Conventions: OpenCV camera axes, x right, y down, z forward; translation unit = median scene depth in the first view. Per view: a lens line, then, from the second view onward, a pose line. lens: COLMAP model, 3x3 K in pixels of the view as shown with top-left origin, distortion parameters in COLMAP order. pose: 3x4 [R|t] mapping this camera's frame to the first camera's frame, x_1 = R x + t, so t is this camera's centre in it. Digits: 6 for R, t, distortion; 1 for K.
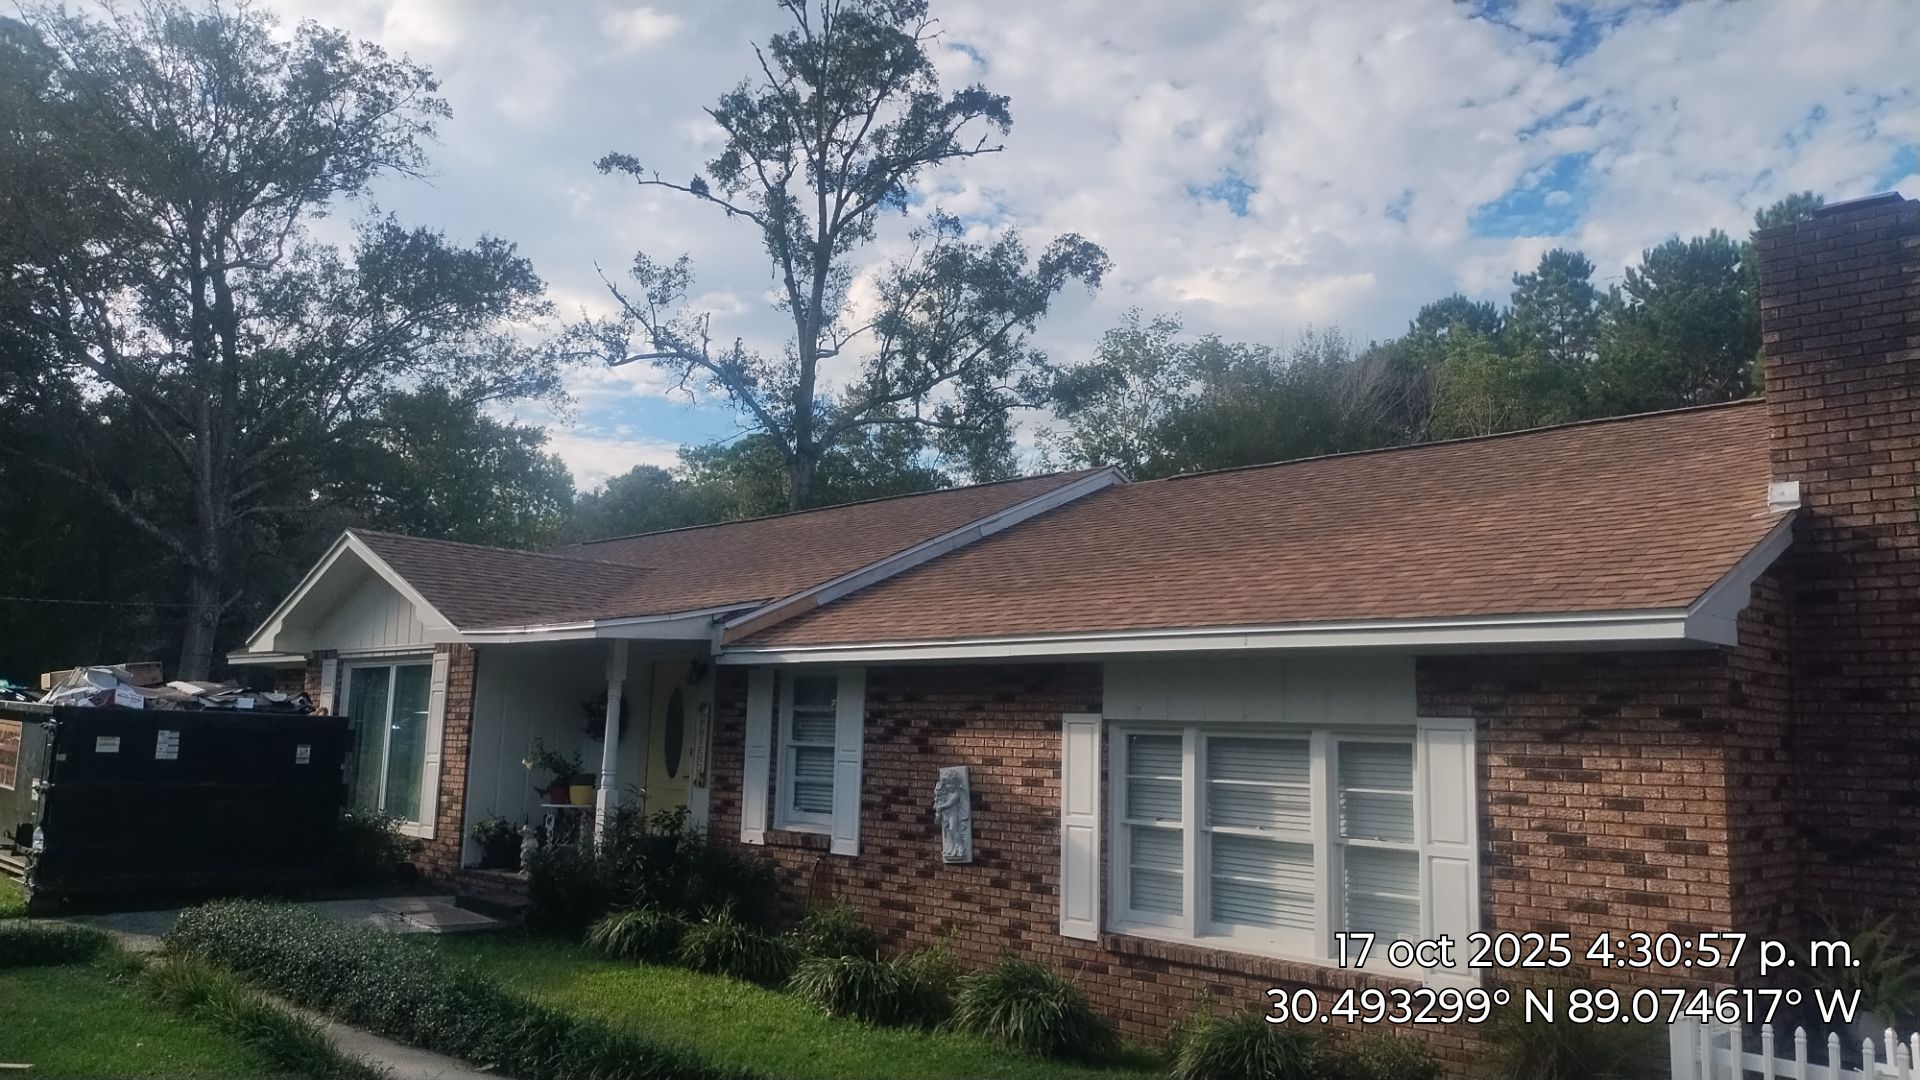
lens RADIAL K [[1404.1, 0, 942.0], [0, 1404.1, 530.9], [0, 0, 1]] dist [0.059678, -0.085584]
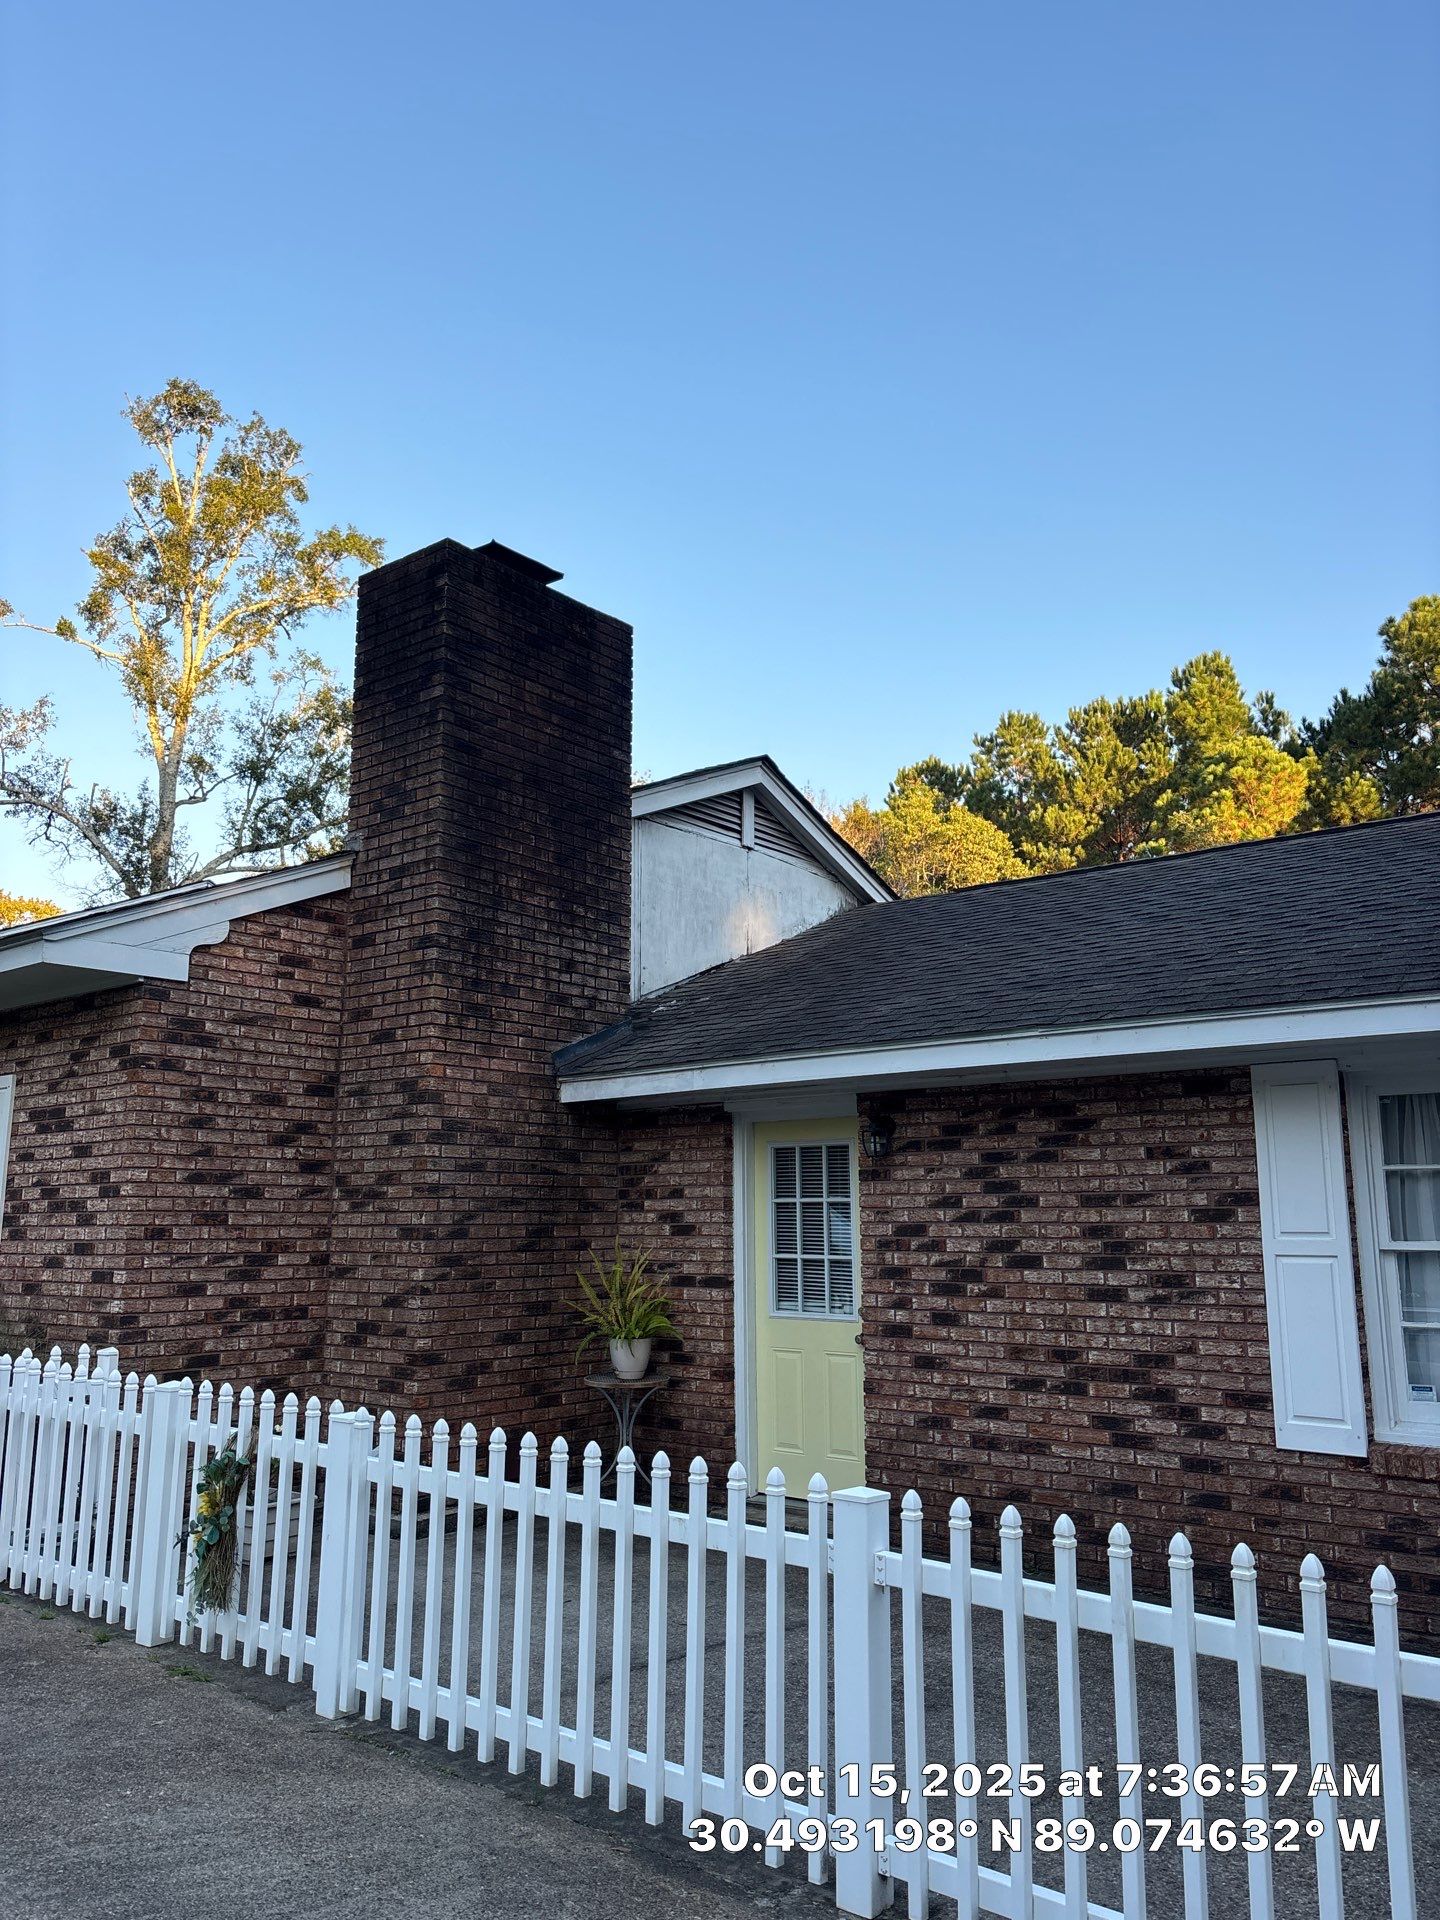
lens RADIAL K [[1429.6, 0, 714.0], [0, 1429.6, 951.2], [0, 0, 1]] dist [0.035345, -0.021848]
pose [[0.994703, -0.010856, 0.102216, 0.553666], [0.015189, 0.999014, -0.041706, 0.072253], [-0.101662, 0.043038, 0.993888, -0.008348]]
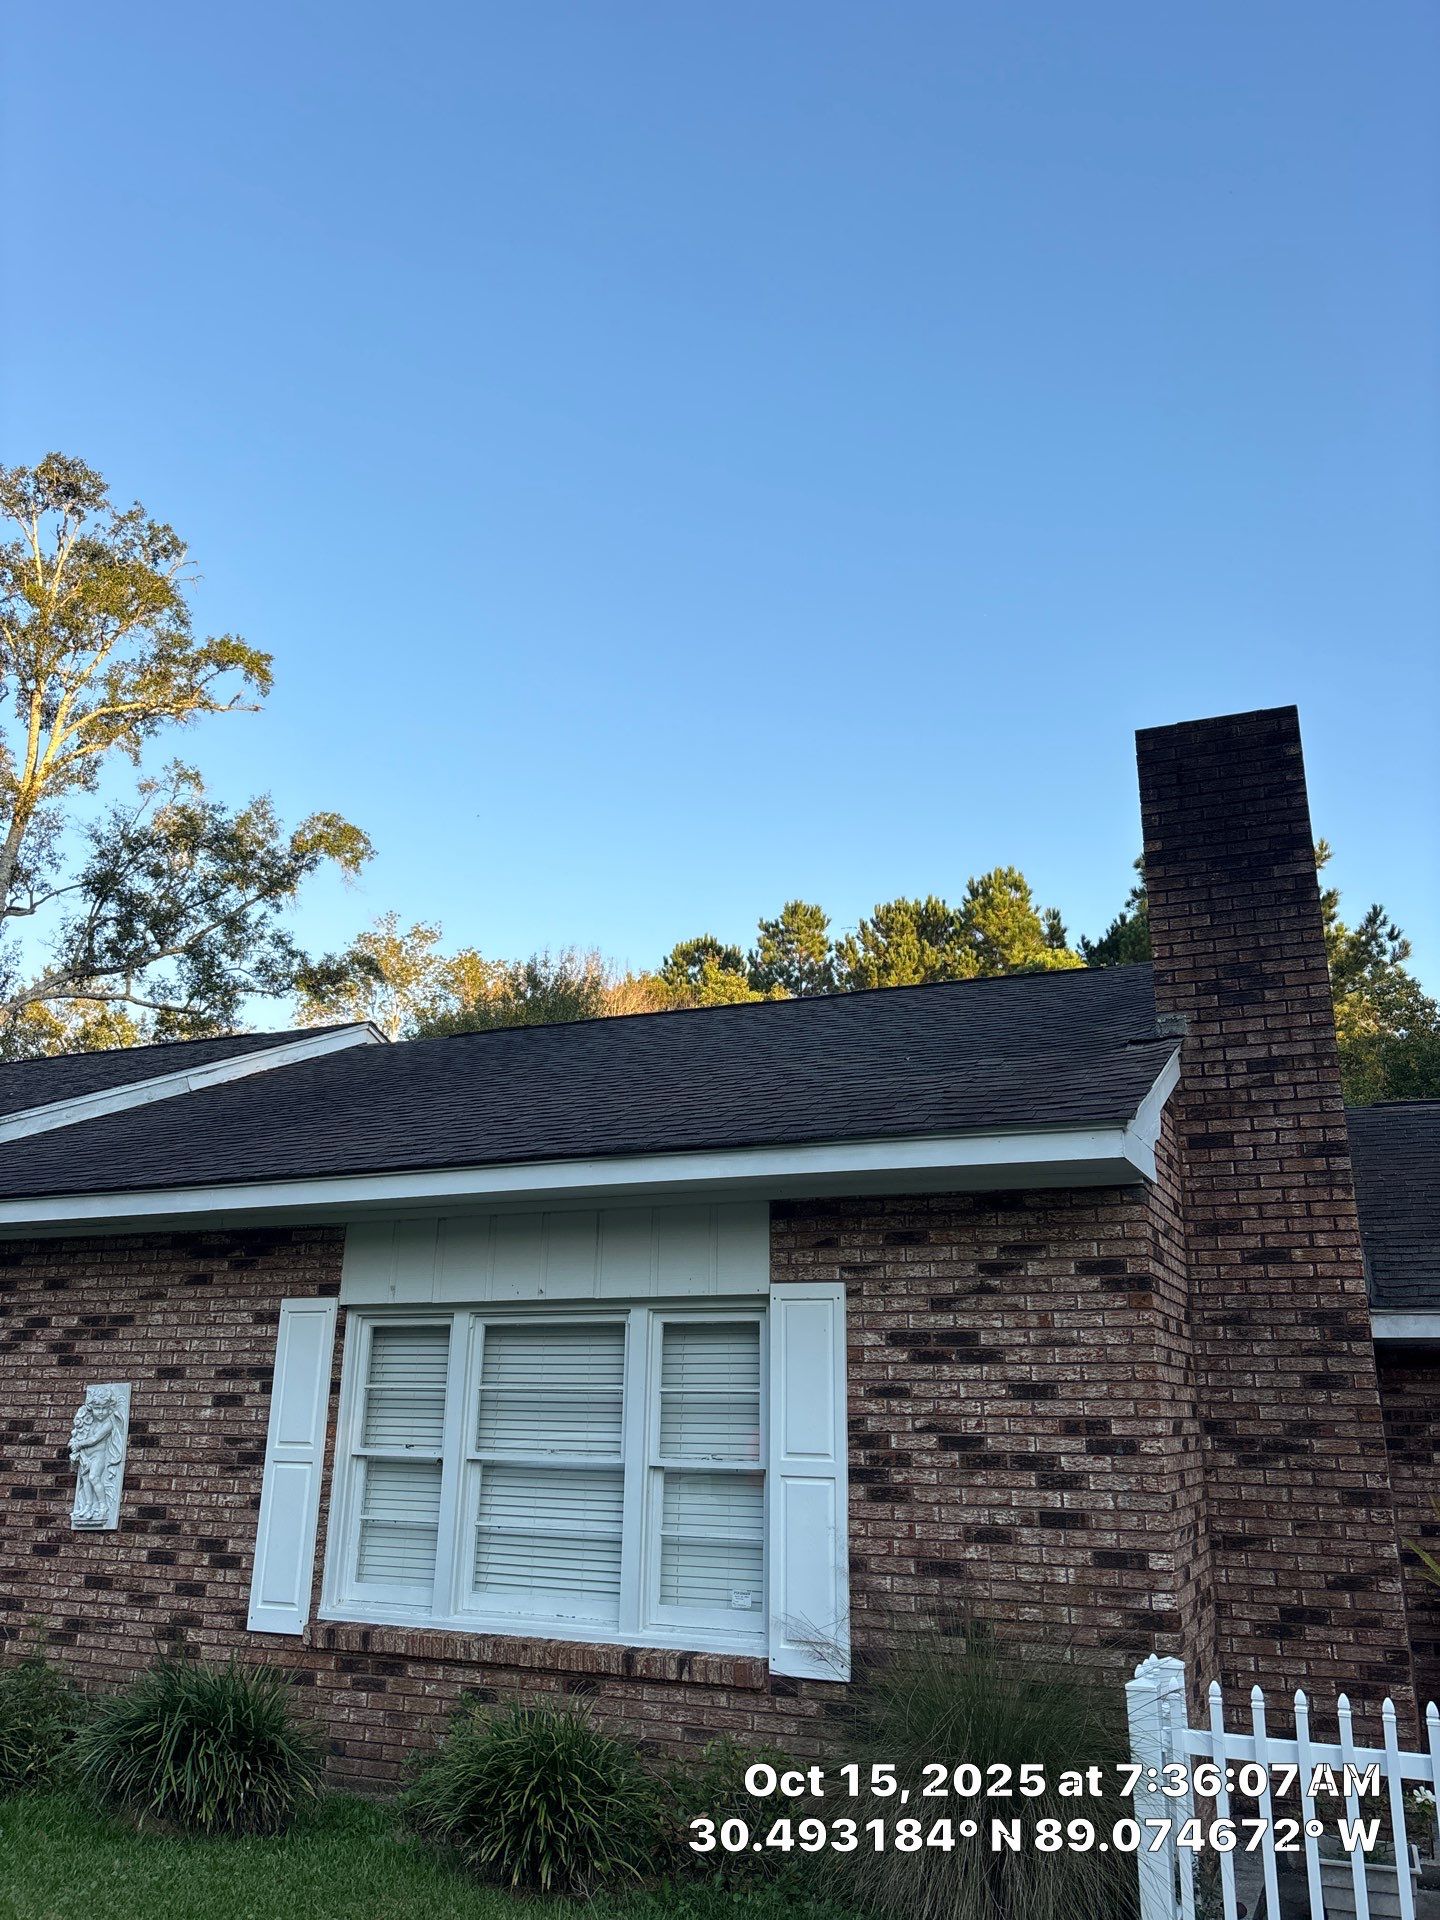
lens RADIAL K [[1429.6, 0, 708.1], [0, 1429.6, 952.0], [0, 0, 1]] dist [0.035345, -0.021848]
pose [[0.933065, 0.091921, 0.347766, 0.017294], [-0.037452, 0.986369, -0.160231, 0.061770], [-0.357754, 0.136481, 0.923788, 0.214878]]
